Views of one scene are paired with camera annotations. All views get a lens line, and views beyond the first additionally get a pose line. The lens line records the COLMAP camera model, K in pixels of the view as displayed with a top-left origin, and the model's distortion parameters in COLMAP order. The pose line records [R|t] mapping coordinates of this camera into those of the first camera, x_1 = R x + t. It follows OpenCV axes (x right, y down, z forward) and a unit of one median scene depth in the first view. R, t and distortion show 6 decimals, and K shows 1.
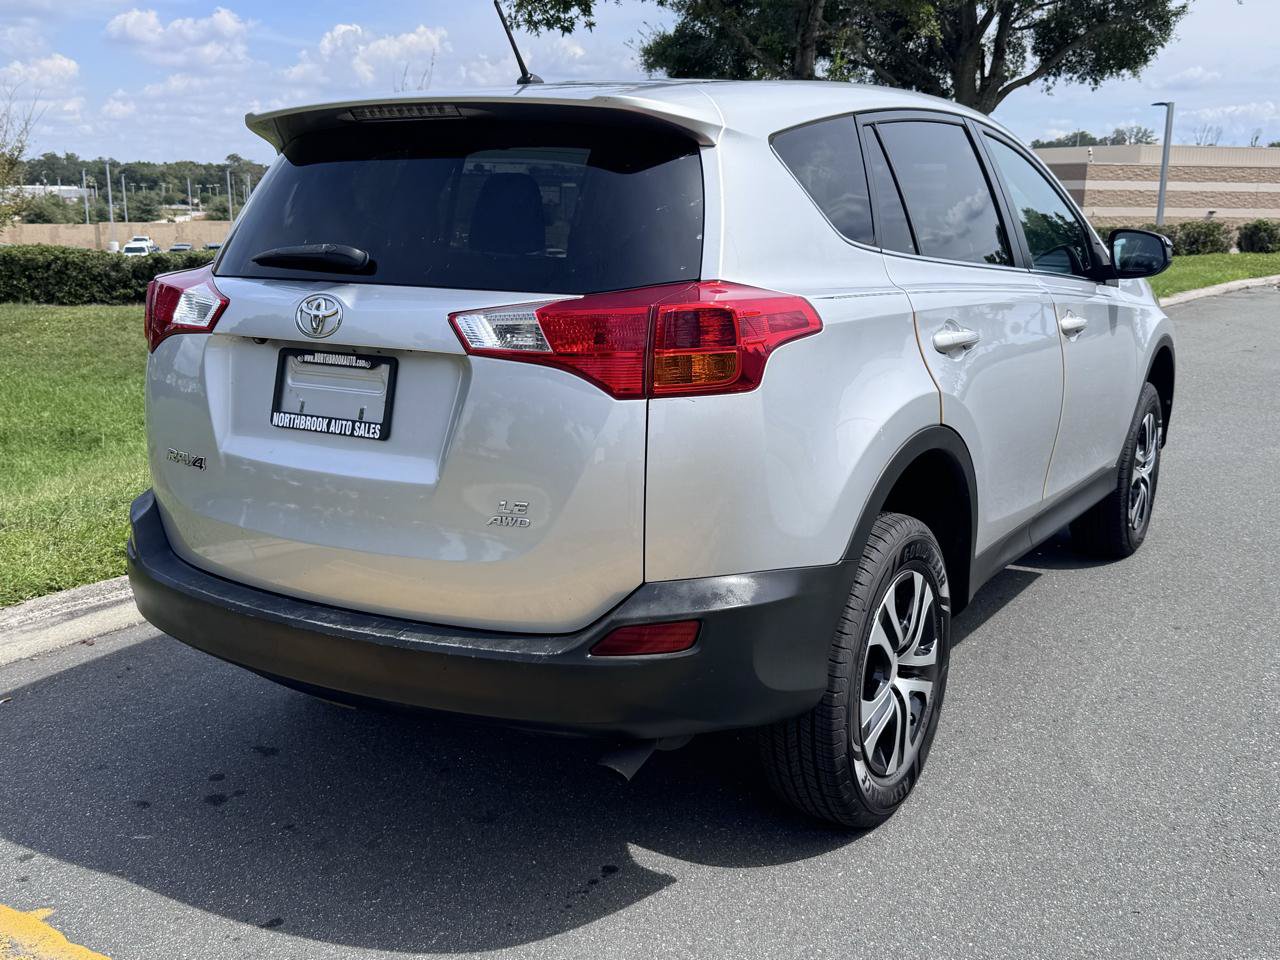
lens RADIAL K [[1425.2, 0, 642.5], [0, 1425.2, 465.2], [0, 0, 1]] dist [0.105859, -0.226595]
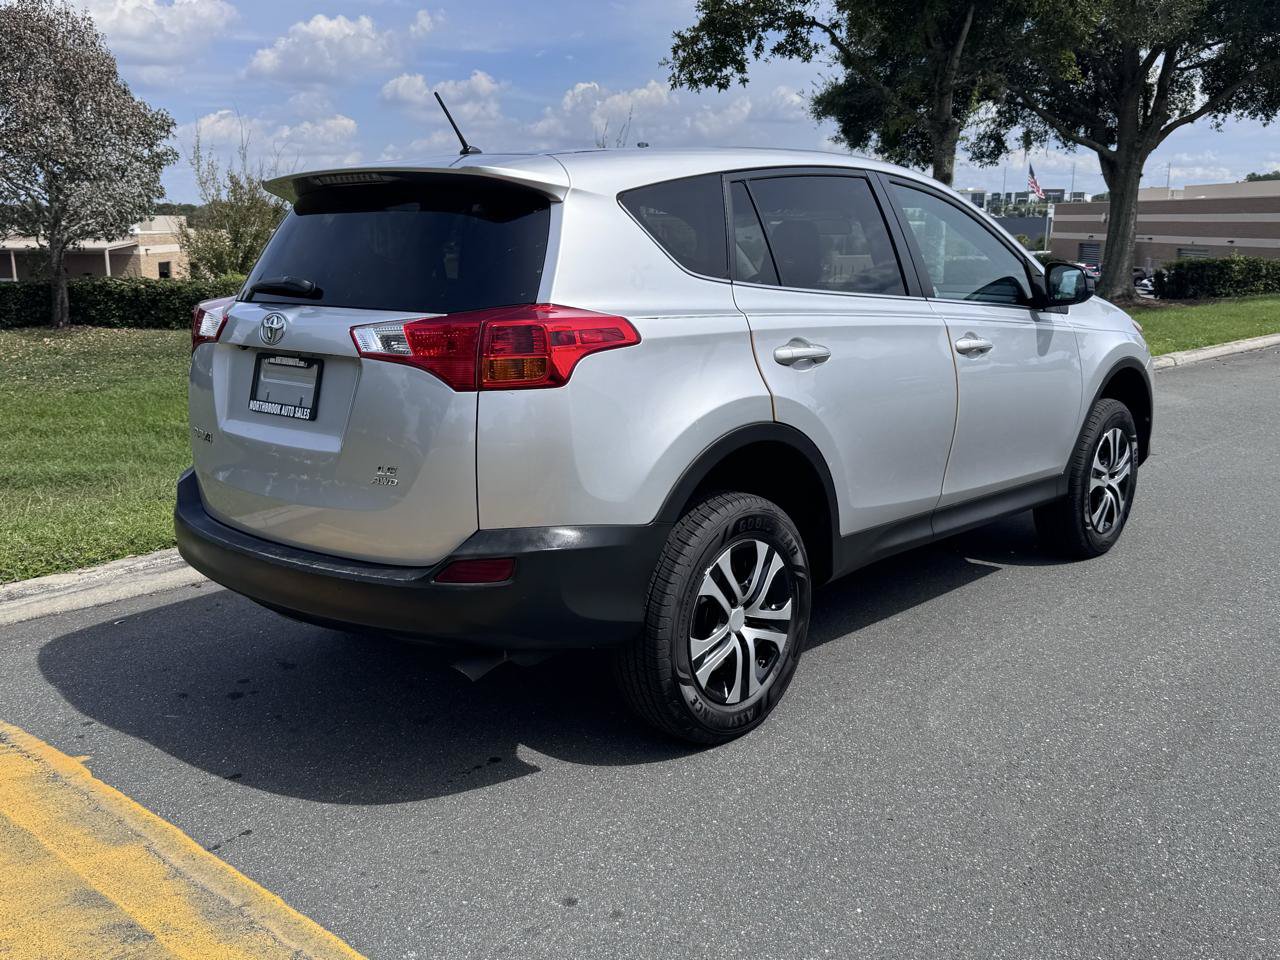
lens RADIAL K [[1365.0, 0, 640.0], [0, 1365.0, 480.0], [0, 0, 1]] dist [0.158495, -0.365063]
pose [[0.979541, 0.027295, -0.199387, 0.293788], [-0.028999, 0.999564, -0.005627, 0.028211], [0.199146, 0.011294, 0.979905, -0.161788]]
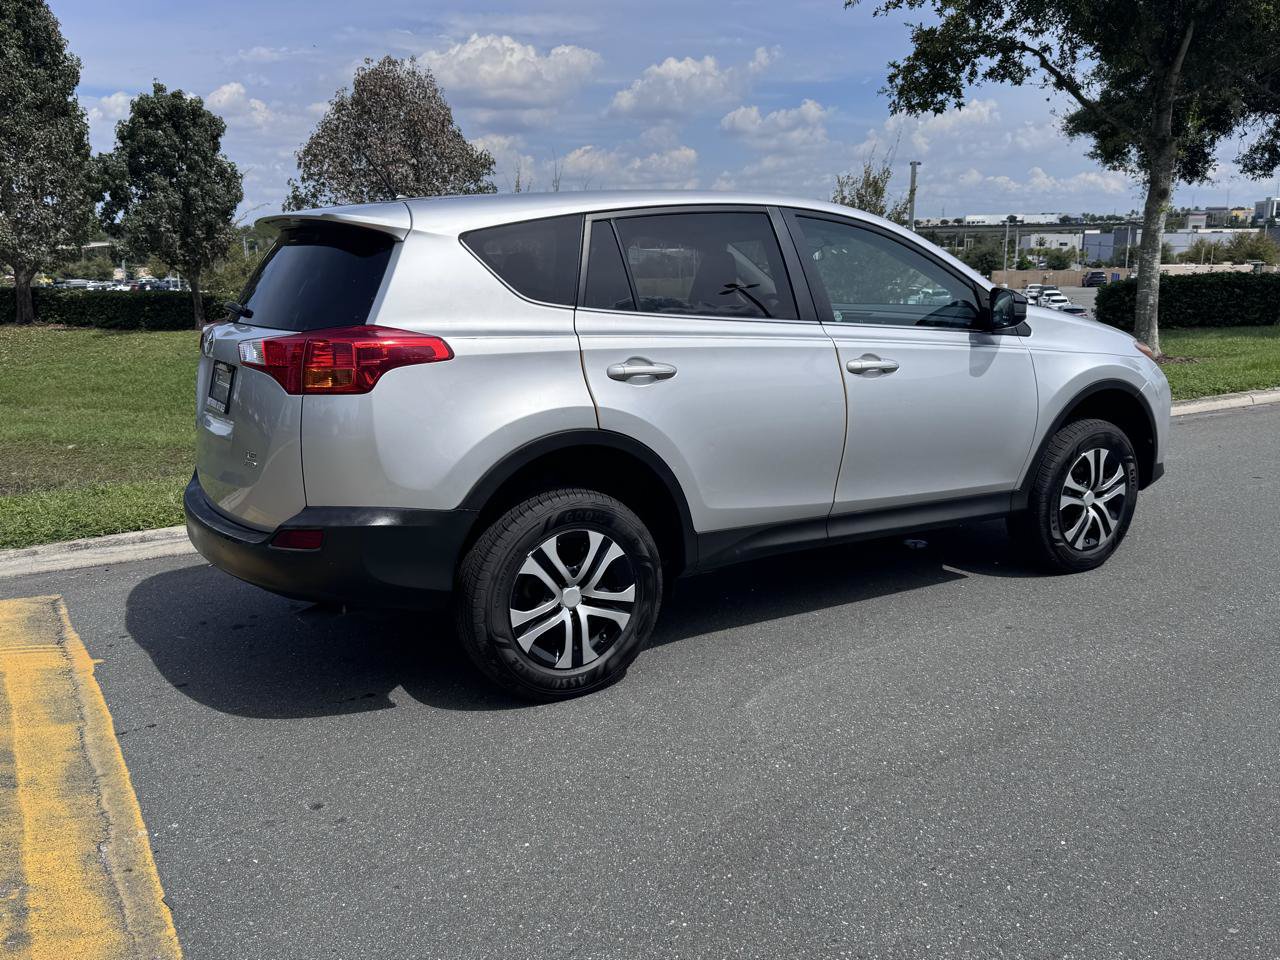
lens RADIAL K [[1267.2, 0, 640.0], [0, 1267.2, 480.0], [0, 0, 1]] dist [0.107436, -0.201121]
pose [[0.863809, 0.076540, -0.497972, 0.779877], [-0.078054, 0.996790, 0.017813, -0.002985], [0.497737, 0.023481, 0.867010, -0.070226]]
